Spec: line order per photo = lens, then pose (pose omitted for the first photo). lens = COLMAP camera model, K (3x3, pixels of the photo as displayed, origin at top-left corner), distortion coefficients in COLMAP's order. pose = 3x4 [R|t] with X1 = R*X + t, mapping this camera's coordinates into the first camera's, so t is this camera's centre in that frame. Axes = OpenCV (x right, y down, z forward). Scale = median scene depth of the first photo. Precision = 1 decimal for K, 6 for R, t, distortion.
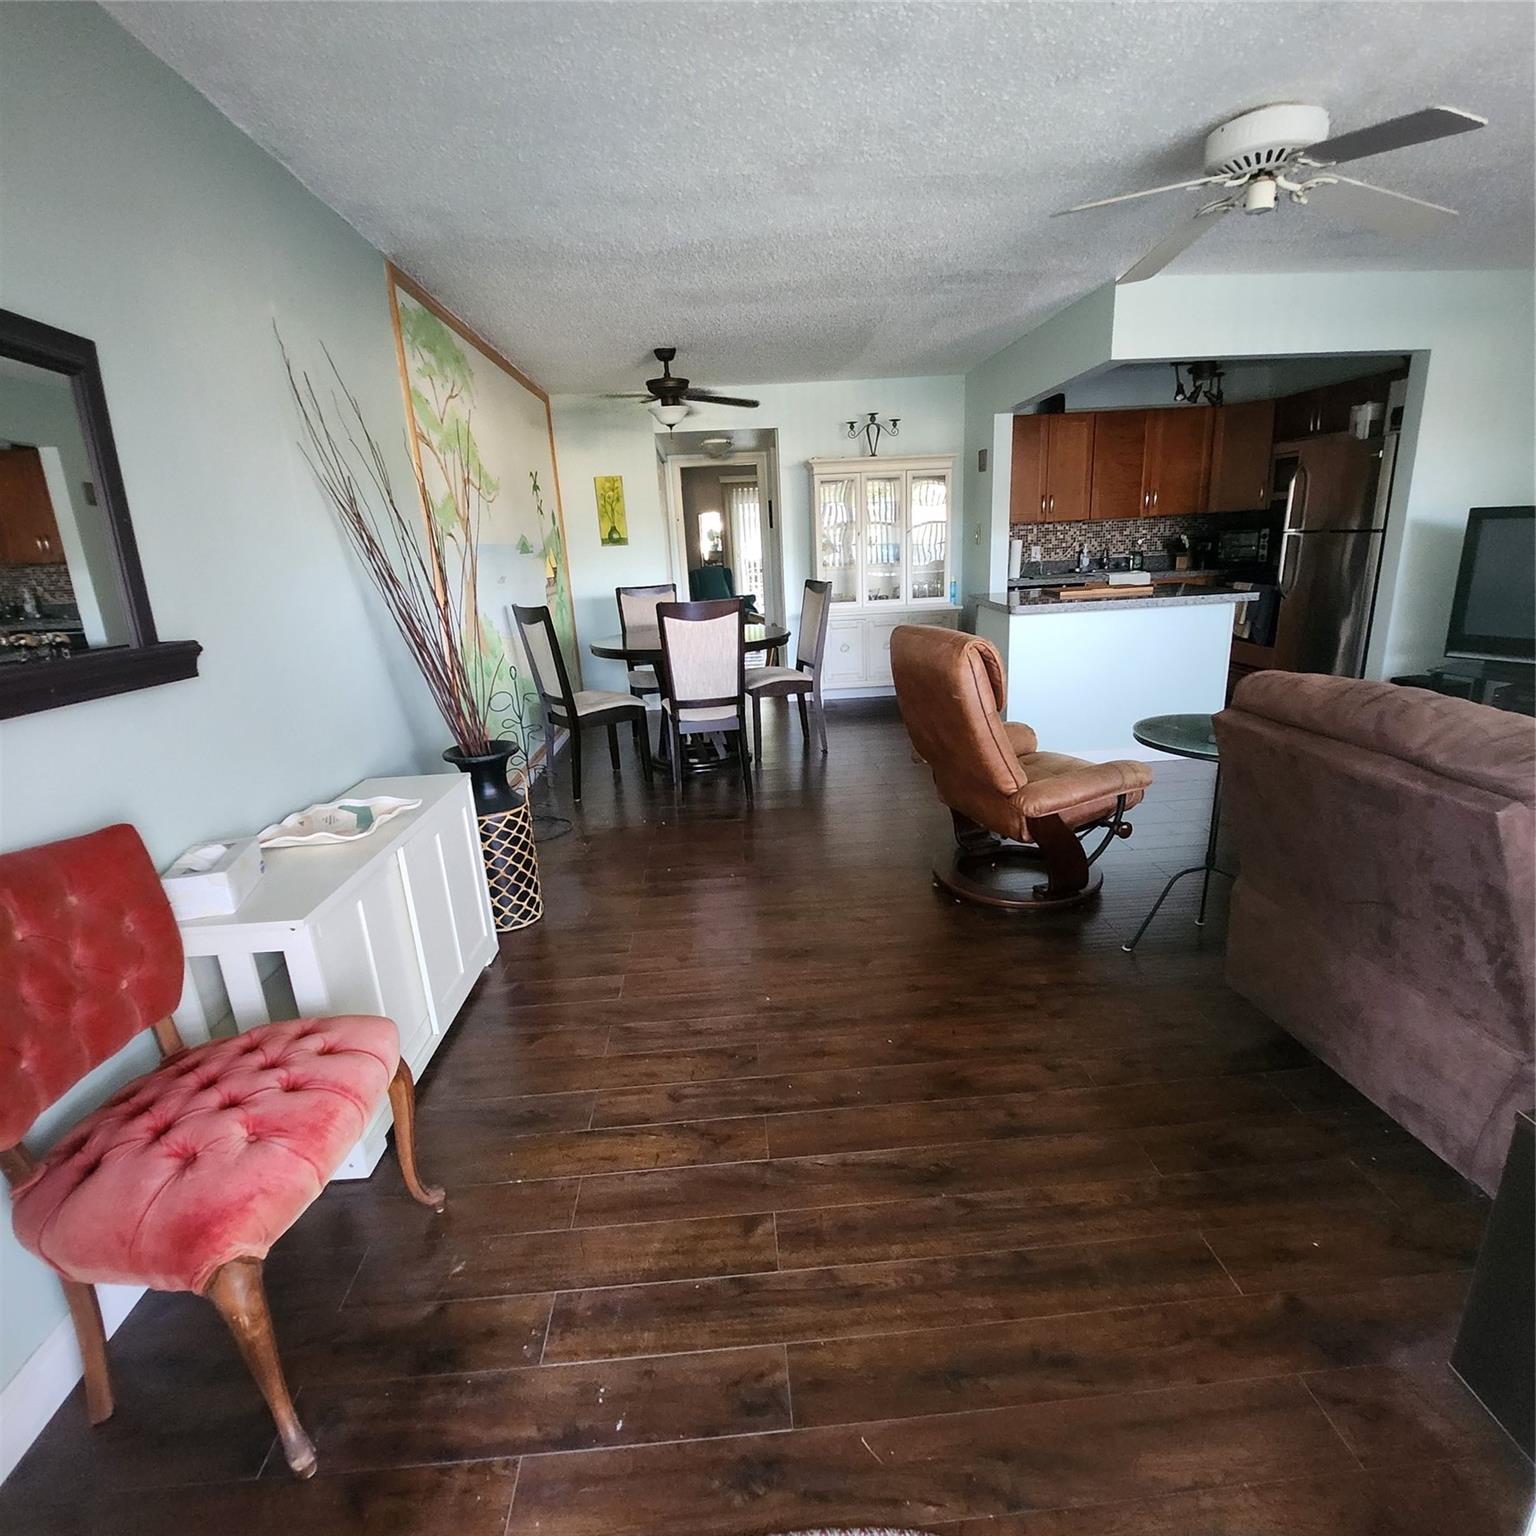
lens RADIAL K [[816.3, 0, 767.6], [0, 816.3, 781.7], [0, 0, 1]] dist [-0.009488, -0.003960]
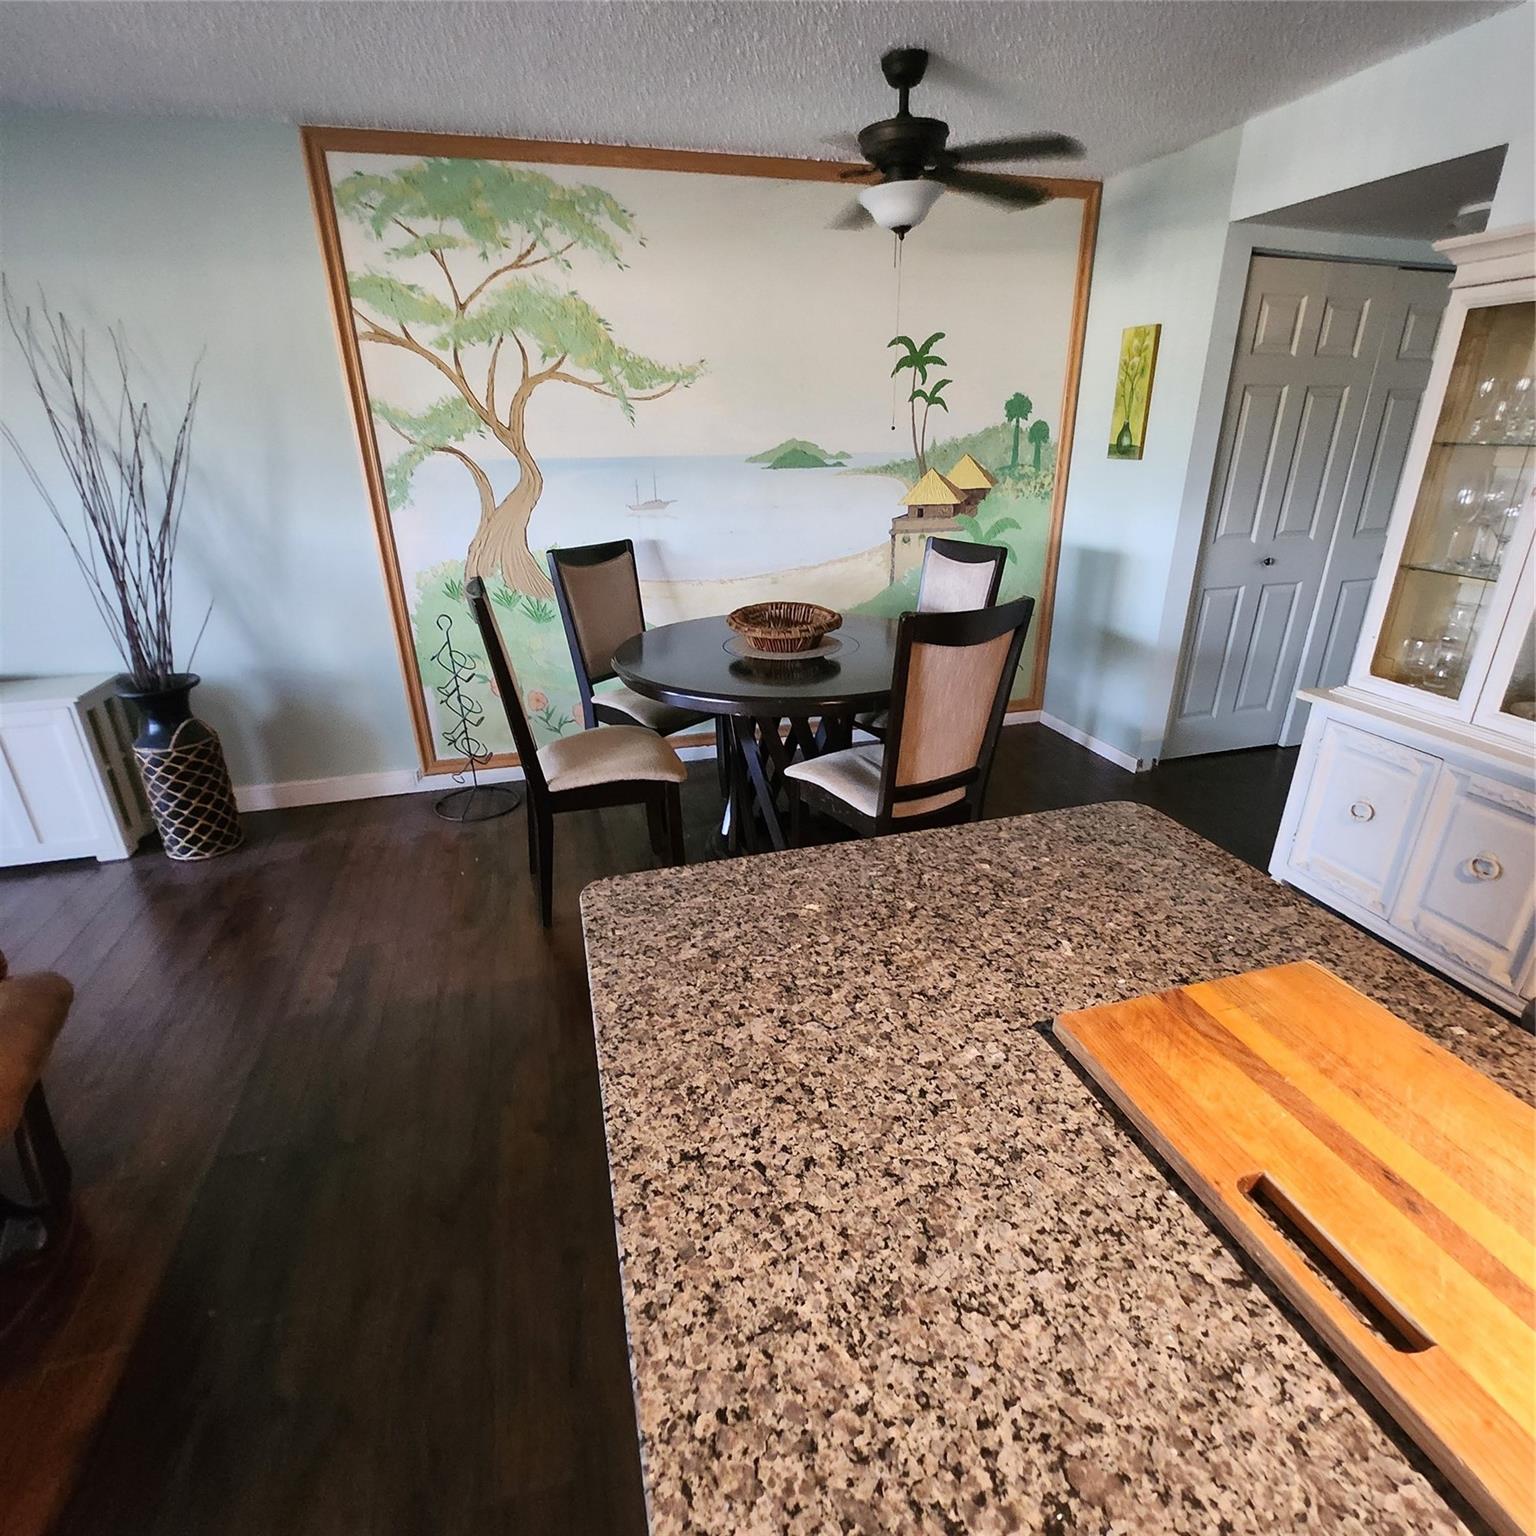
lens RADIAL K [[816.3, 0, 766.0], [0, 816.3, 773.8], [0, 0, 1]] dist [-0.009488, -0.003960]
pose [[0.217836, 0.419118, -0.881412, 0.355159], [-0.276800, 0.892549, 0.356004, -0.241055], [0.935911, 0.166424, 0.310441, 0.673279]]
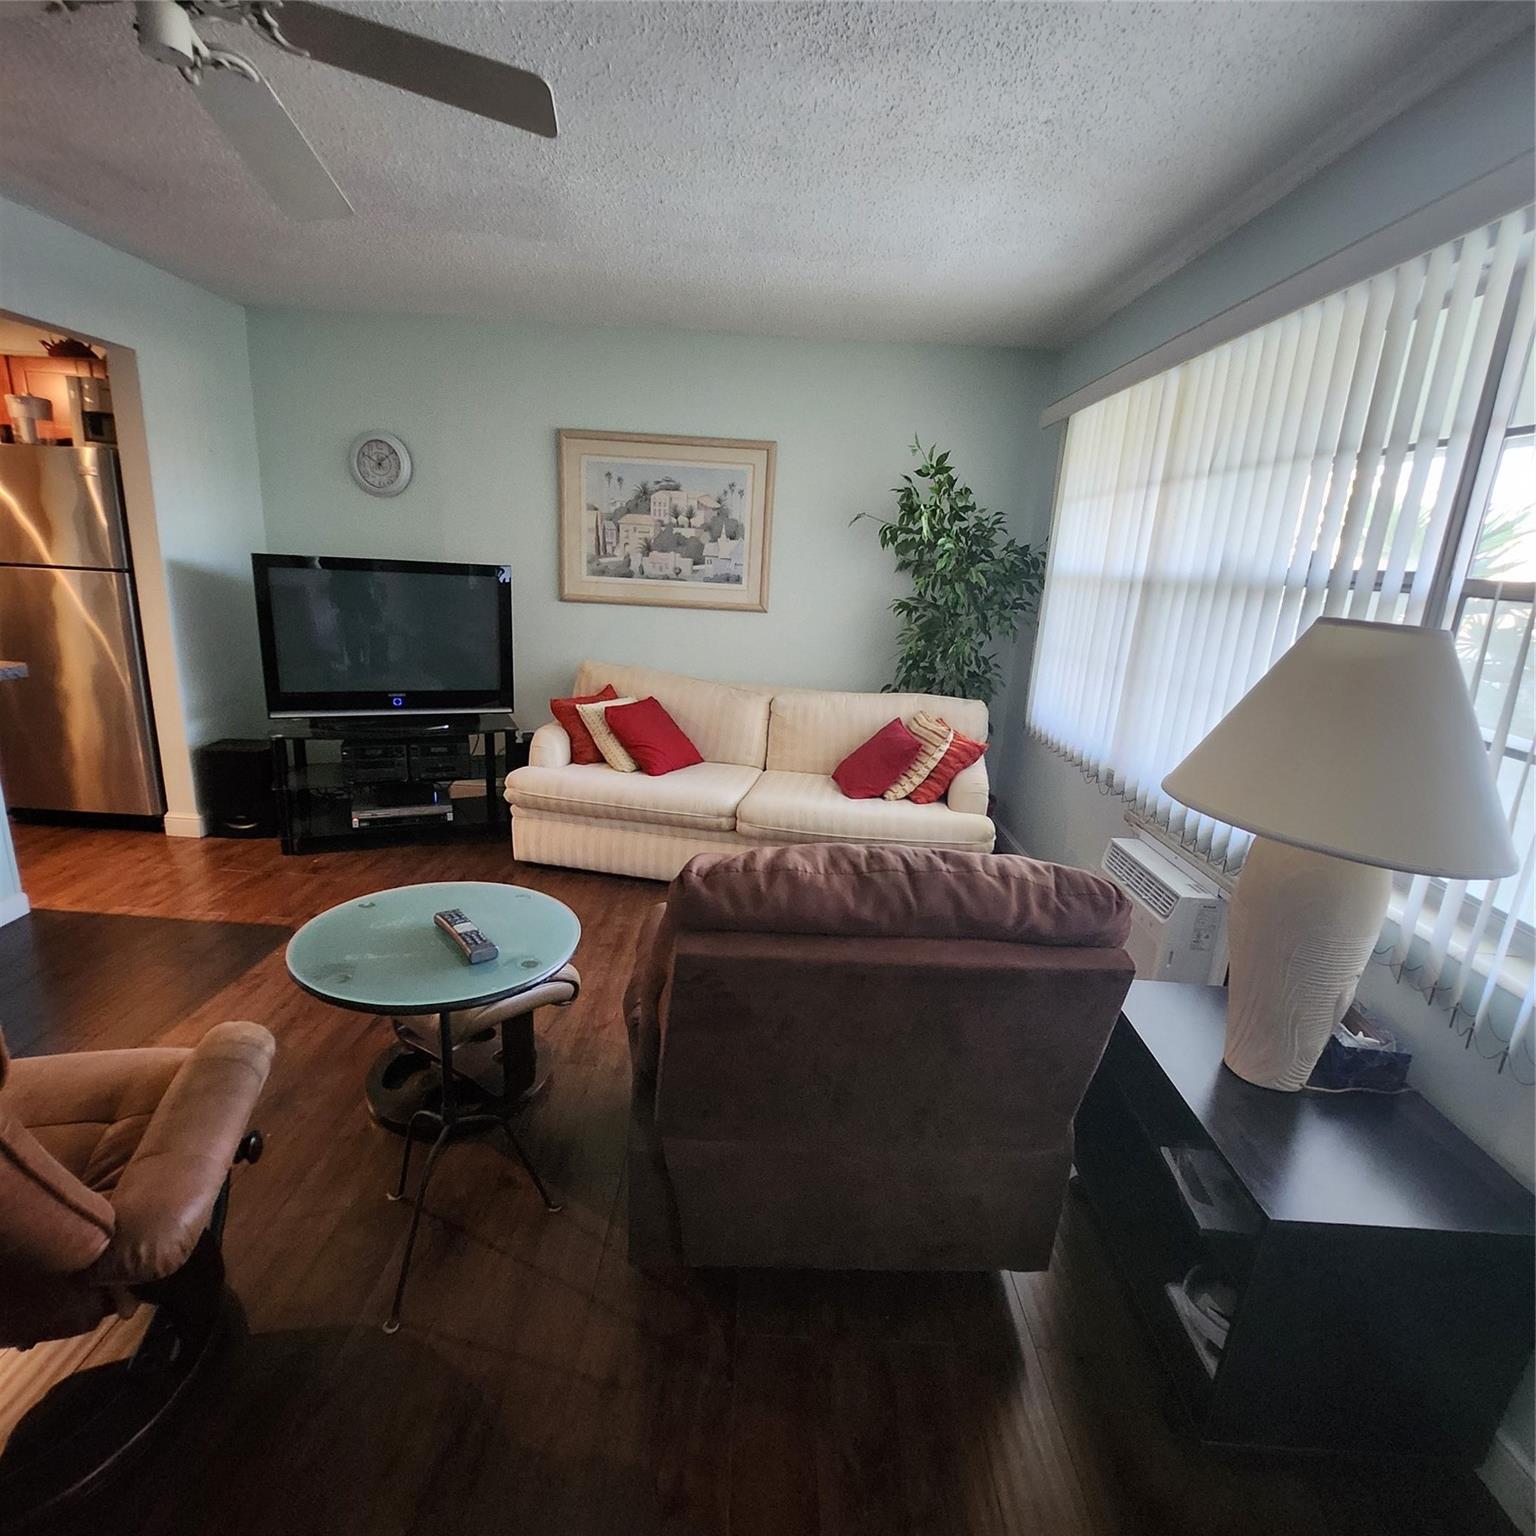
lens RADIAL K [[816.3, 0, 769.0], [0, 816.3, 779.9], [0, 0, 1]] dist [-0.009488, -0.003960]
pose [[0.064736, -0.216424, 0.974151, -0.006717], [0.228300, 0.953520, 0.196669, -0.095380], [-0.971436, 0.209667, 0.111136, 0.259089]]
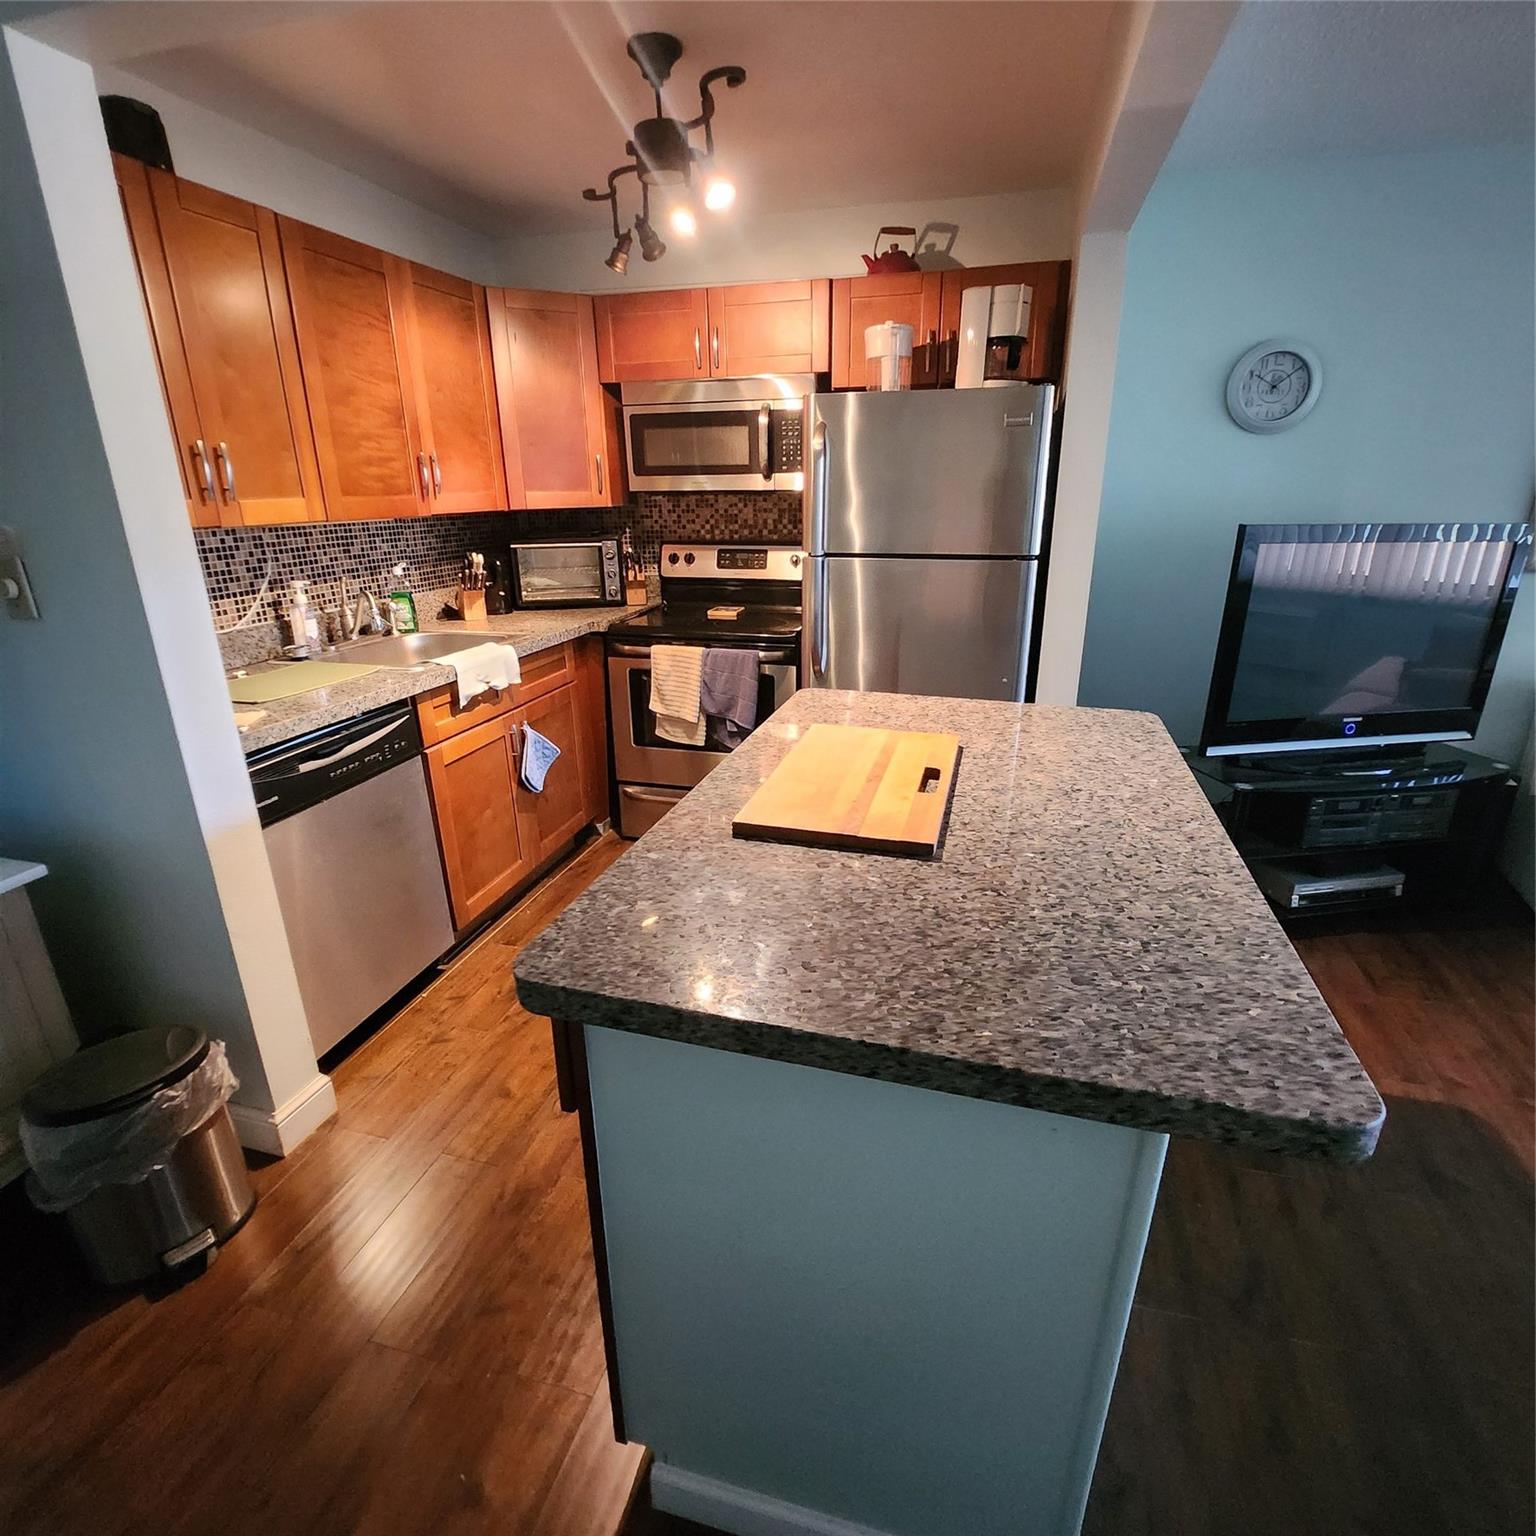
lens RADIAL K [[816.3, 0, 770.2], [0, 816.3, 774.6], [0, 0, 1]] dist [-0.009488, -0.003960]
pose [[0.317850, -0.268301, 0.909388, 0.095216], [0.263846, 0.946272, 0.186963, -0.235792], [-0.910690, 0.180512, 0.371563, 0.720861]]
